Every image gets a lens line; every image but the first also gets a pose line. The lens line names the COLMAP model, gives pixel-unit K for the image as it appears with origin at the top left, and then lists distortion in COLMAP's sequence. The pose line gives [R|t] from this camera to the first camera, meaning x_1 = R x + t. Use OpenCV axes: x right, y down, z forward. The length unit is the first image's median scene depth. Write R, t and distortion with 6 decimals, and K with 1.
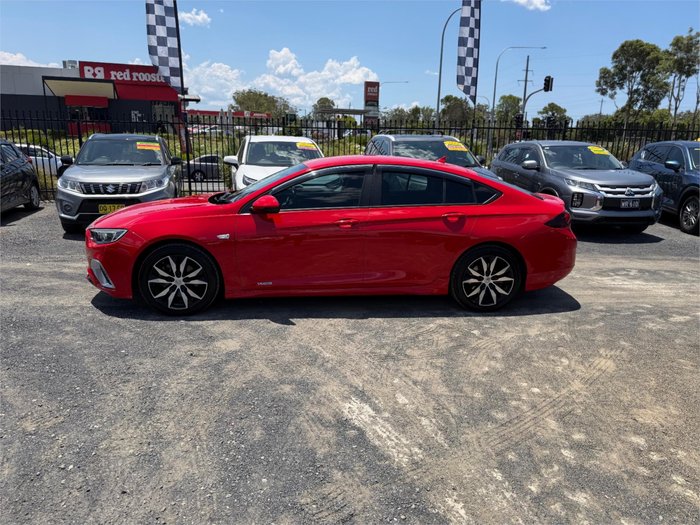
lens RADIAL K [[490.5, 0, 347.7], [0, 490.5, 263.9], [0, 0, 1]] dist [0.022508, -0.030439]
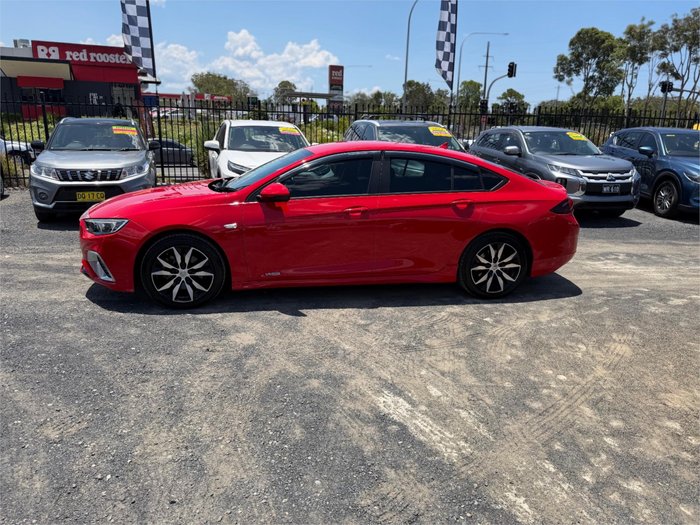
lens RADIAL K [[490.5, 0, 344.6], [0, 490.5, 256.6], [0, 0, 1]] dist [0.020419, -0.029015]
pose [[0.997742, -0.013102, 0.065867, -0.088773], [0.012046, 0.999793, 0.016406, -0.008629], [-0.066068, -0.015576, 0.997694, 0.022265]]
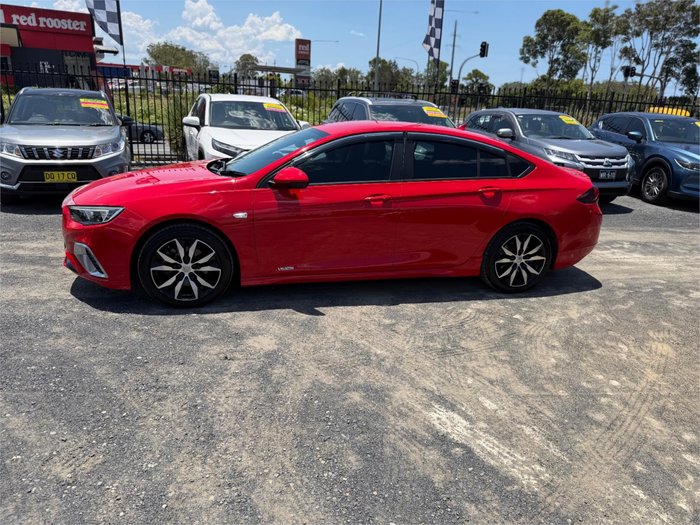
lens RADIAL K [[493.6, 0, 346.2], [0, 493.6, 261.8], [0, 0, 1]] dist [0.002453, -0.006331]
pose [[0.990190, -0.017385, 0.138643, -0.180712], [0.008014, 0.997662, 0.067864, -0.030395], [-0.139499, -0.066087, 0.988015, 0.111880]]
